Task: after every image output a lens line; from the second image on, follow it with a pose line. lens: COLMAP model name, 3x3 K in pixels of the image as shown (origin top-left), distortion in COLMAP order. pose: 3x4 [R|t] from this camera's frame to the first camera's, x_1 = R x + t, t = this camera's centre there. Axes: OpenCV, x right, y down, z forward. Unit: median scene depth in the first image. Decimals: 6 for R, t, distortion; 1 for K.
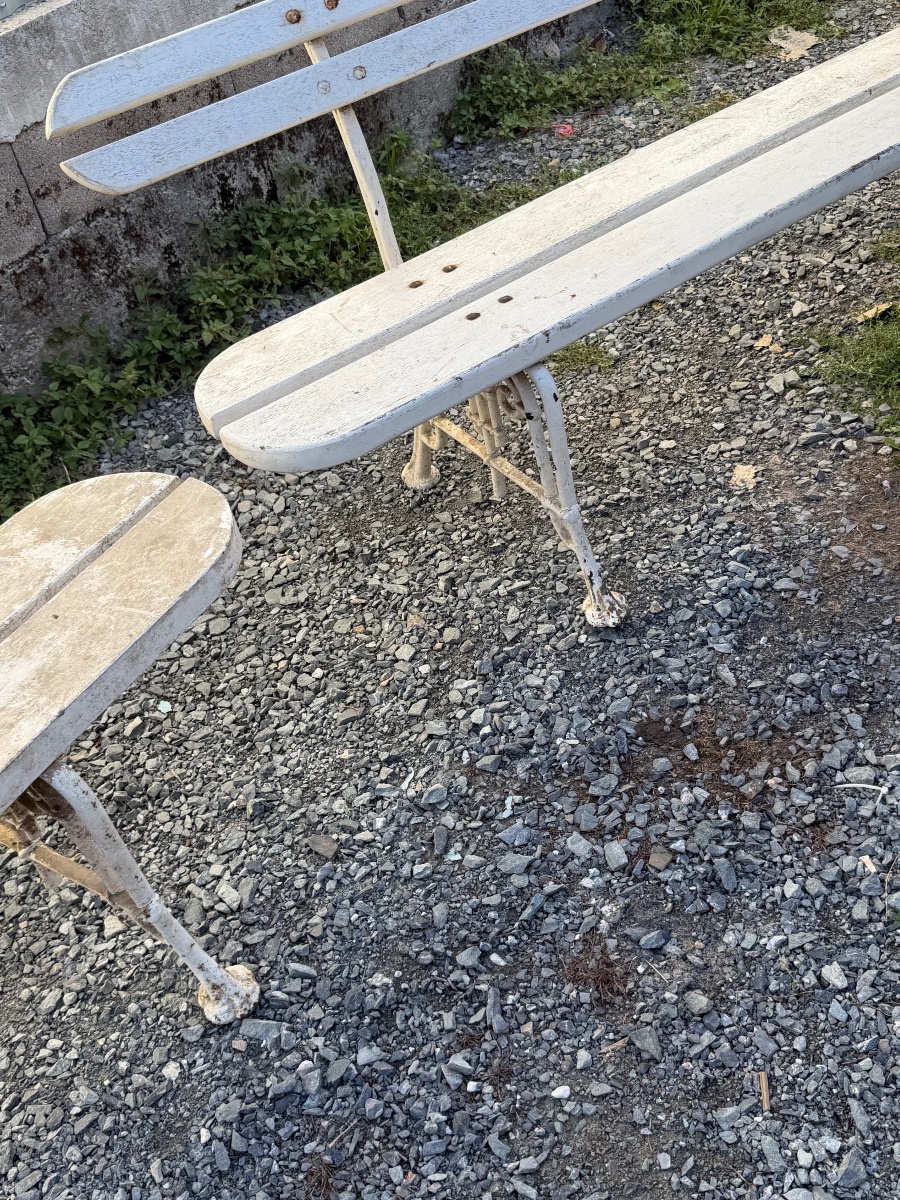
lens RADIAL K [[1196.0, 0, 443.9], [0, 1196.0, 605.3], [0, 0, 1]] dist [0.192390, -0.441758]
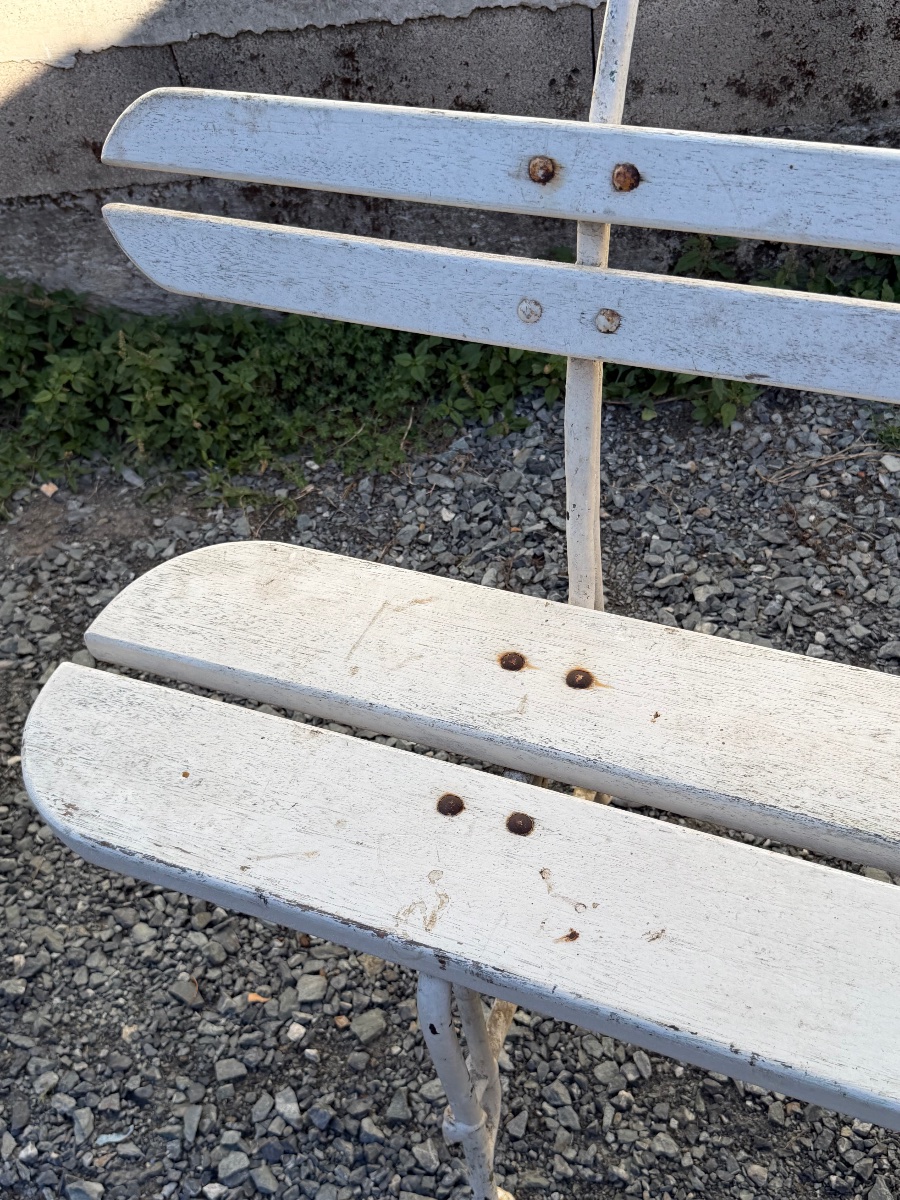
lens RADIAL K [[1196.0, 0, 443.9], [0, 1196.0, 605.3], [0, 0, 1]] dist [0.192390, -0.441758]
pose [[0.568897, 0.683706, -0.457058, 0.195817], [-0.532516, 0.729757, 0.428814, -0.500041], [0.626724, -0.000560, 0.779241, 0.523894]]
